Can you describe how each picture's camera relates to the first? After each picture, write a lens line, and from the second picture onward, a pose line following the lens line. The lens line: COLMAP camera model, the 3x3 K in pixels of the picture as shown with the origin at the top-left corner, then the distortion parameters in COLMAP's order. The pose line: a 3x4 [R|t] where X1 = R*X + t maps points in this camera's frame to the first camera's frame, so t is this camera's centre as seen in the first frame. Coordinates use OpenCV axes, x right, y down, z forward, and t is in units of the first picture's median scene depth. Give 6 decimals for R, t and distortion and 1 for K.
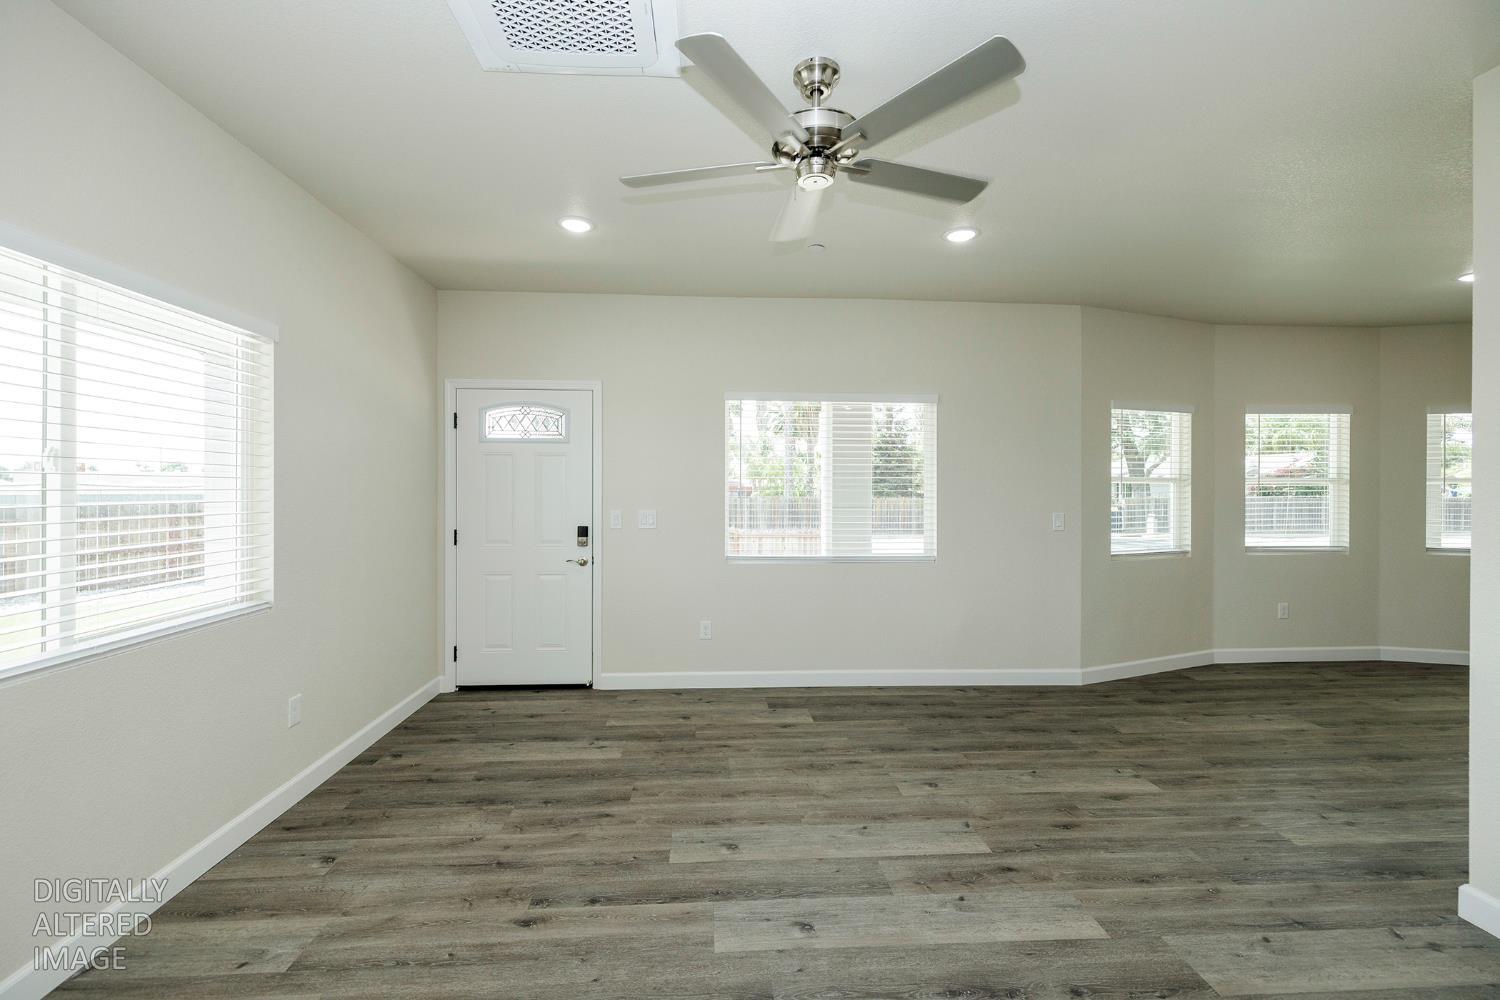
lens RADIAL K [[626.8, 0, 740.1], [0, 626.8, 503.2], [0, 0, 1]] dist [-0.001030, 0.000890]
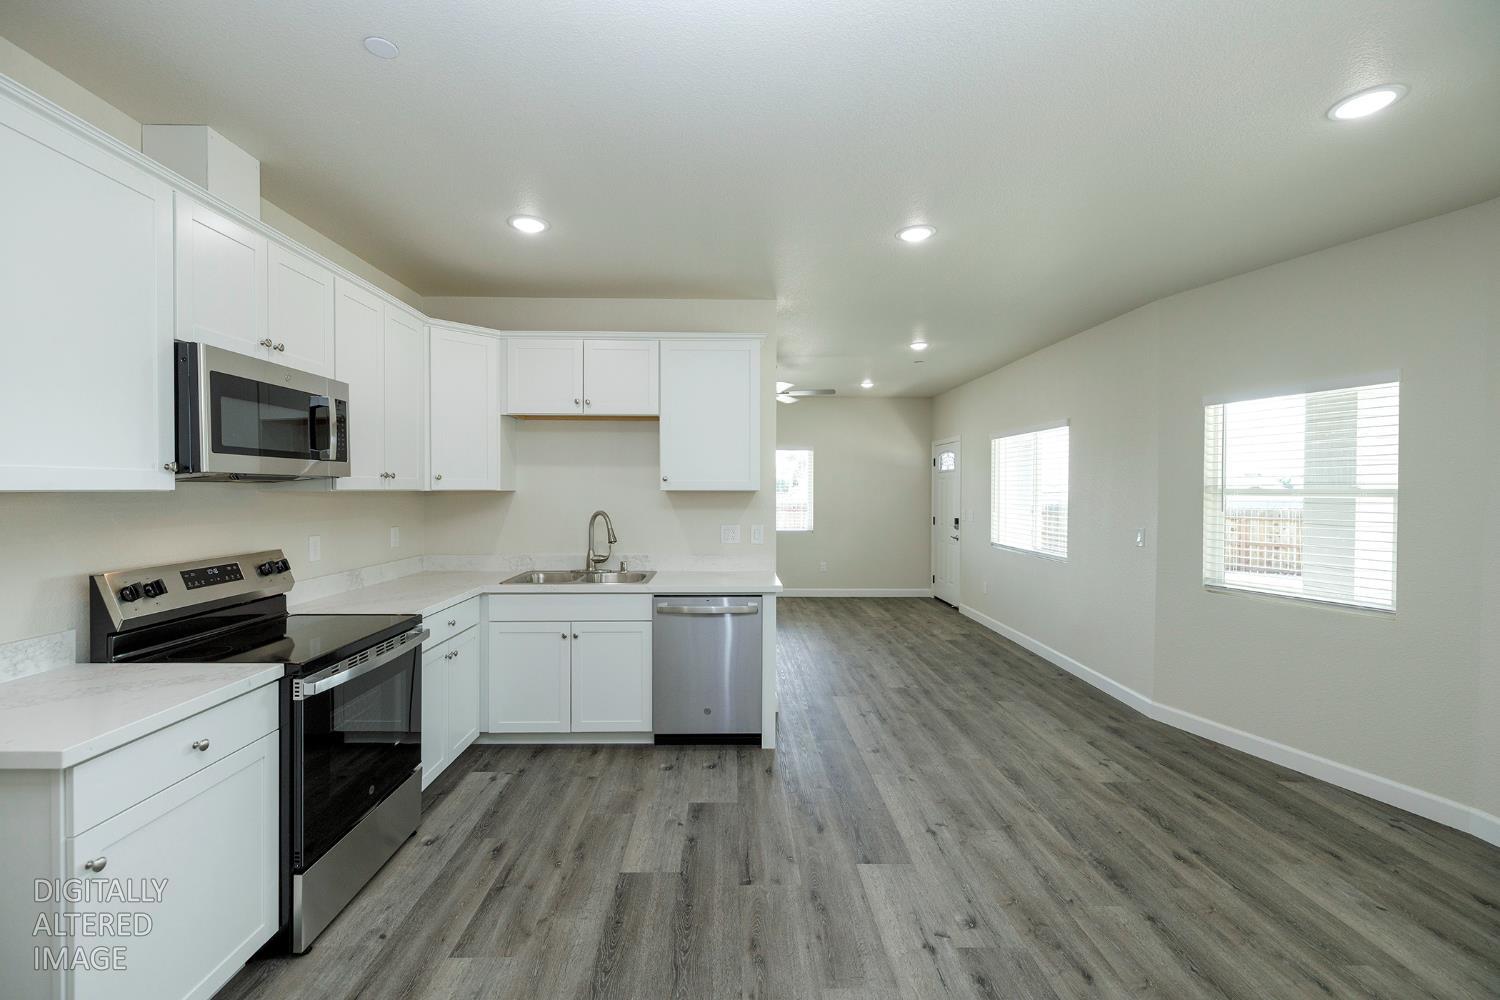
lens RADIAL K [[626.8, 0, 738.3], [0, 626.8, 495.4], [0, 0, 1]] dist [-0.001030, 0.000890]
pose [[-0.045208, 0.007136, -0.998952, 2.233190], [-0.028117, 0.999569, 0.008413, -0.036613], [0.998582, 0.028468, -0.044988, 0.652959]]
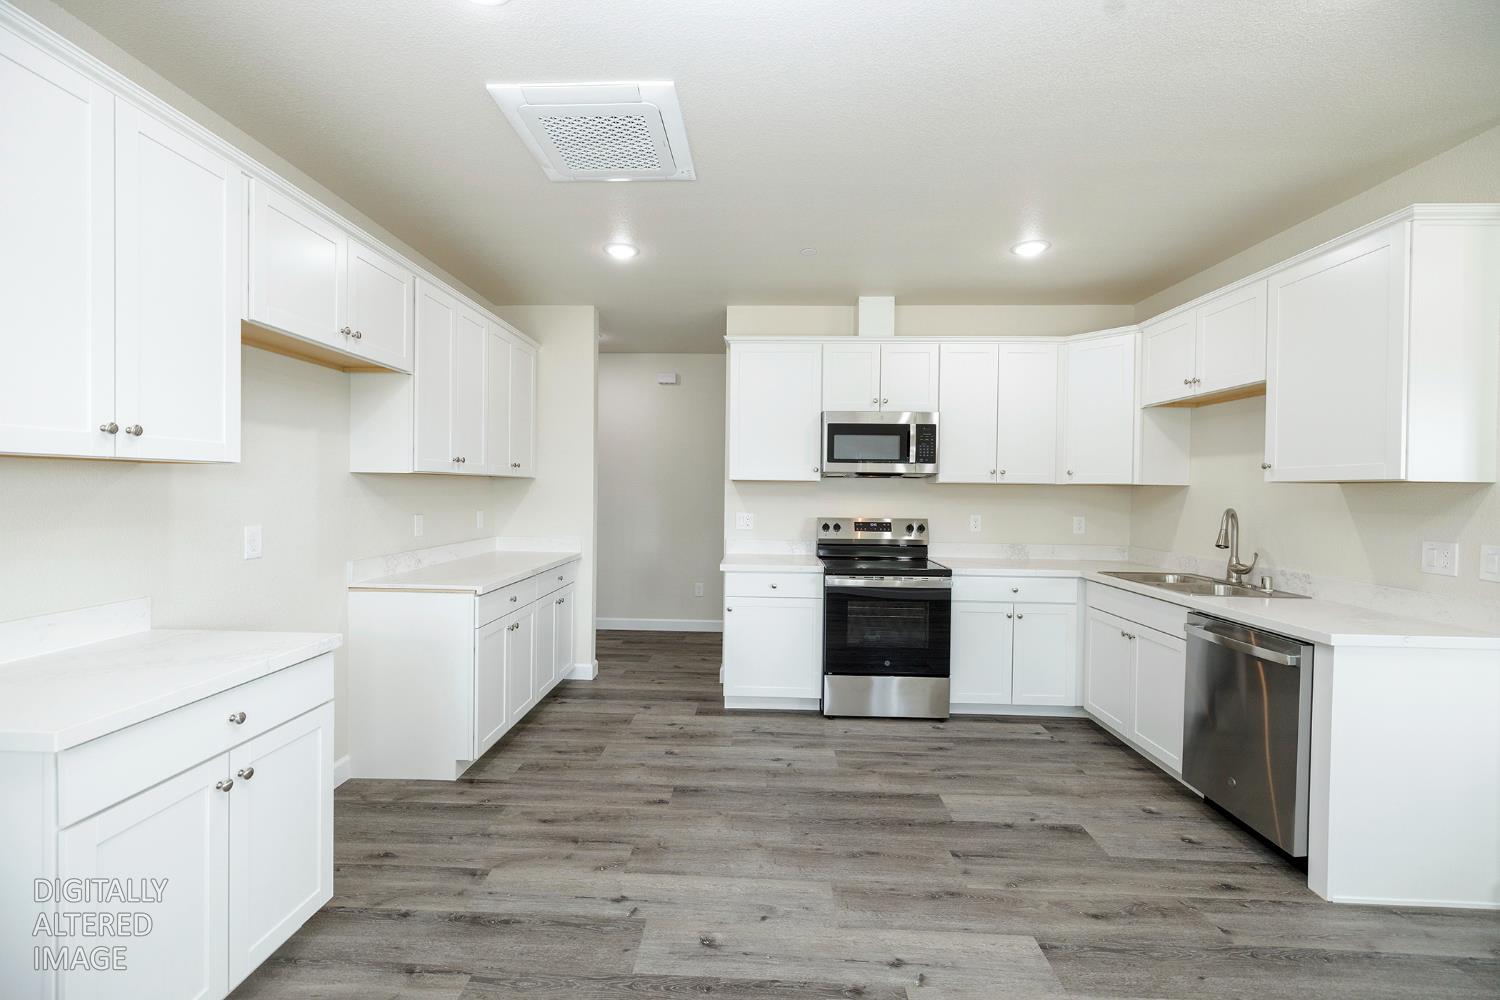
lens RADIAL K [[626.8, 0, 739.6], [0, 626.8, 498.6], [0, 0, 1]] dist [-0.001030, 0.000890]
pose [[-0.994623, -0.016985, 0.102159, 1.655219], [-0.012852, 0.999077, 0.040978, -0.034943], [-0.102761, 0.039445, -0.993924, 1.456787]]
